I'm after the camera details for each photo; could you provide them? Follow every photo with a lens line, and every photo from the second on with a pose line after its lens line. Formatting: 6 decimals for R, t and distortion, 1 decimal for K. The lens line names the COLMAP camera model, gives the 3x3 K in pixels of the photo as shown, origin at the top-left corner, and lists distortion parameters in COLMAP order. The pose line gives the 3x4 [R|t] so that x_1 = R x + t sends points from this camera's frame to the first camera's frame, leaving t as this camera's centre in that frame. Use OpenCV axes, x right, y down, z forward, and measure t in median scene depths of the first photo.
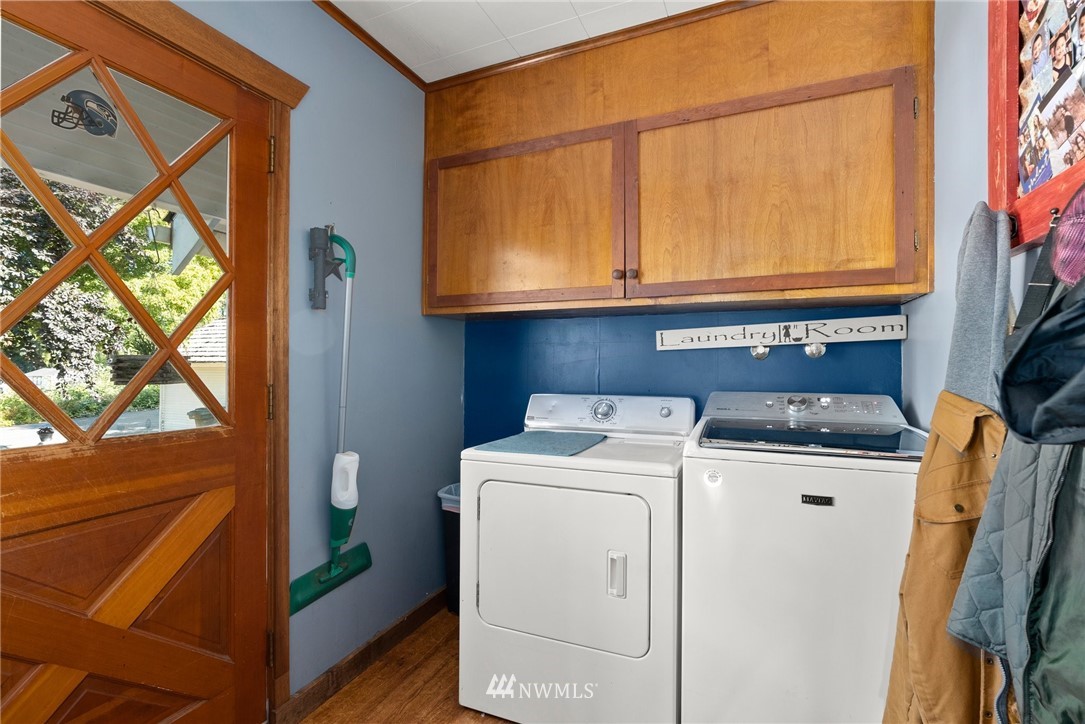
lens RADIAL K [[498.1, 0, 542.5], [0, 498.1, 362.7], [0, 0, 1]] dist [-0.002960, 0.000255]
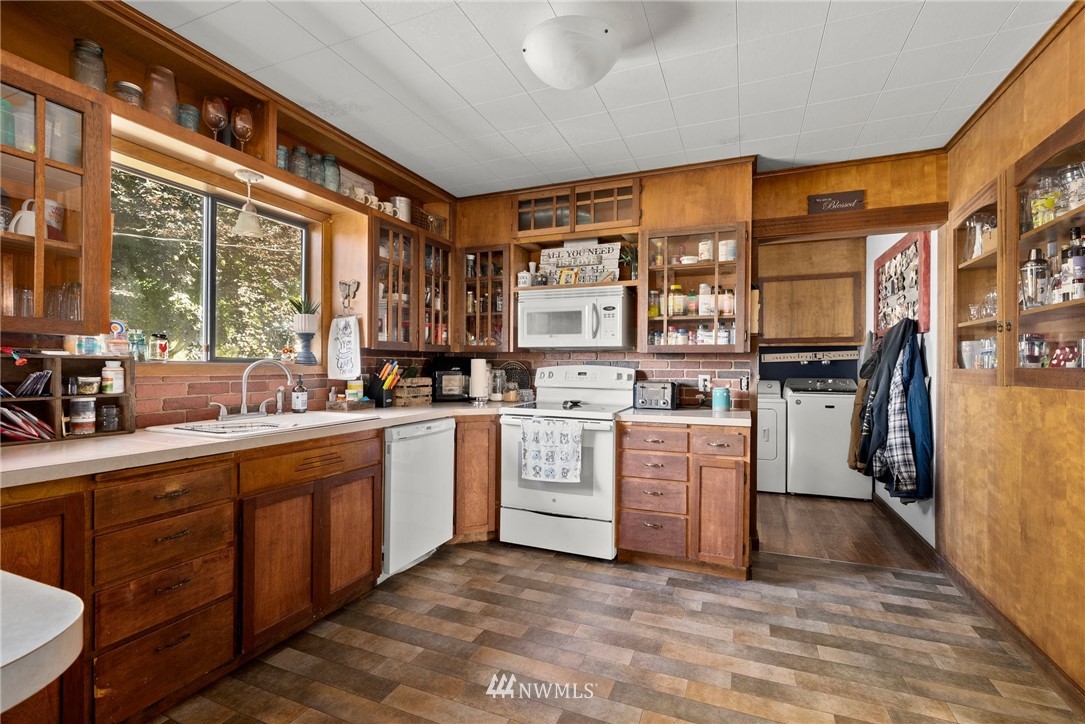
lens RADIAL K [[498.1, 0, 541.4], [0, 498.1, 365.1], [0, 0, 1]] dist [-0.002960, 0.000255]
pose [[0.999935, 0.006902, 0.009086, -1.109900], [-0.006900, 0.999976, -0.000215, -0.002346], [-0.009088, 0.000152, 0.999959, -1.829695]]
